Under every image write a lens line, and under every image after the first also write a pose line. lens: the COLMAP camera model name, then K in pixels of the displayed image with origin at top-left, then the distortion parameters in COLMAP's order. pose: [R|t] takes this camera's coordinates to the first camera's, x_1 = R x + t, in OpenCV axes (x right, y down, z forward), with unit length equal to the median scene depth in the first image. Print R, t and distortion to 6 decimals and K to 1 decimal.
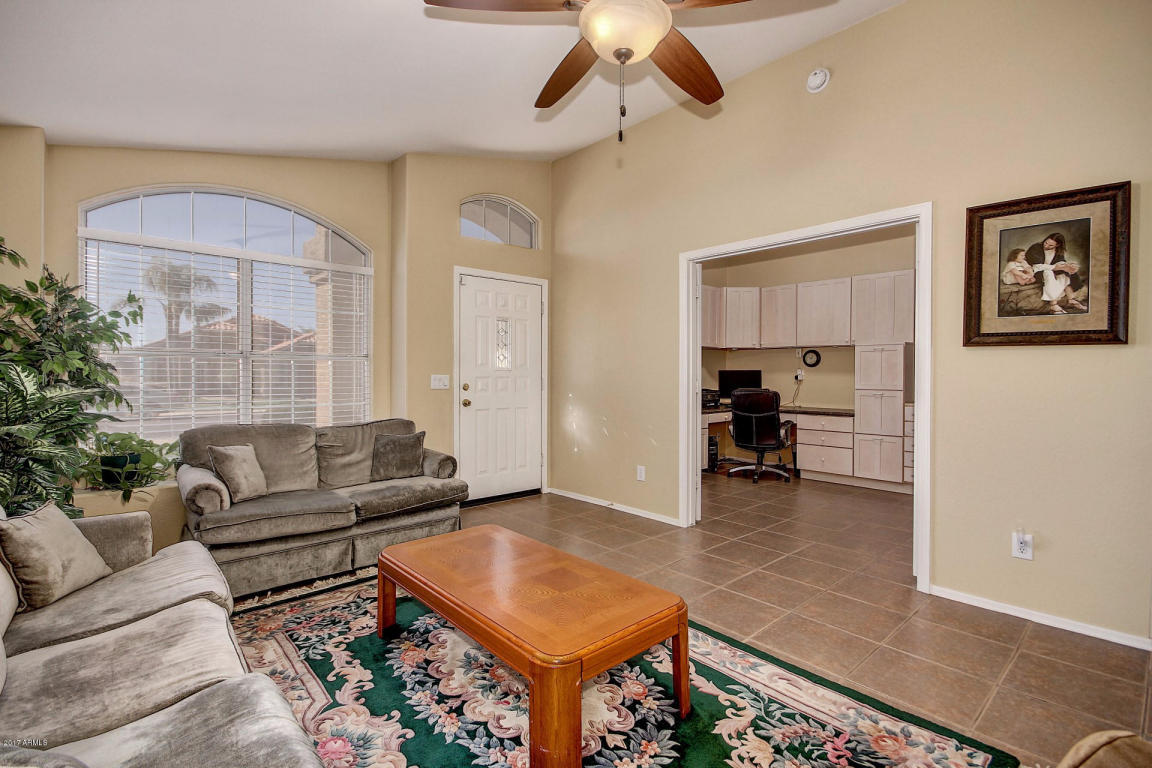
lens RADIAL K [[530.7, 0, 569.0], [0, 530.7, 377.2], [0, 0, 1]] dist [0.016846, -0.016187]
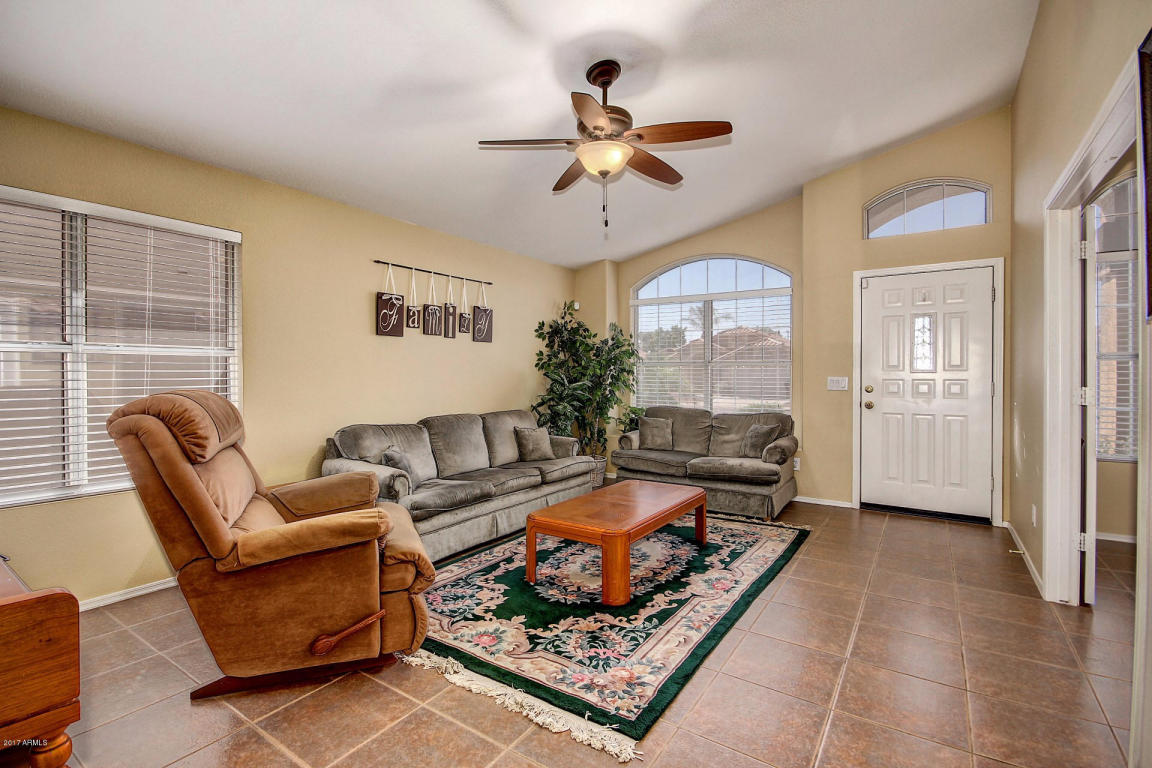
lens RADIAL K [[530.7, 0, 569.0], [0, 530.7, 377.2], [0, 0, 1]] dist [0.016846, -0.016187]
pose [[0.250924, 0.002235, -0.968004, 0.664828], [-0.007639, 0.999971, 0.000328, -0.000325], [0.967977, 0.007313, 0.250934, 0.211426]]
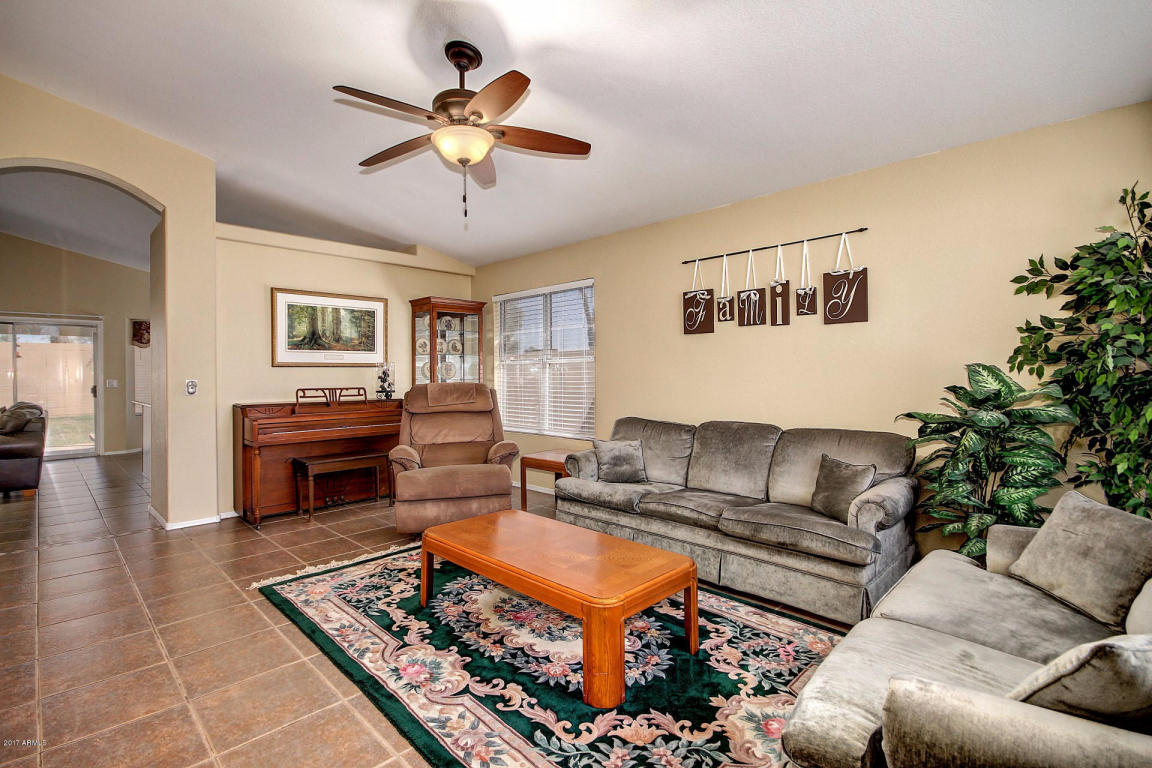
lens RADIAL K [[530.7, 0, 569.0], [0, 530.7, 377.2], [0, 0, 1]] dist [0.016846, -0.016187]
pose [[-0.997743, 0.006168, -0.066861, -0.036311], [0.005233, 0.999886, 0.014145, -0.009348], [0.066941, 0.013763, -0.997662, 1.042242]]
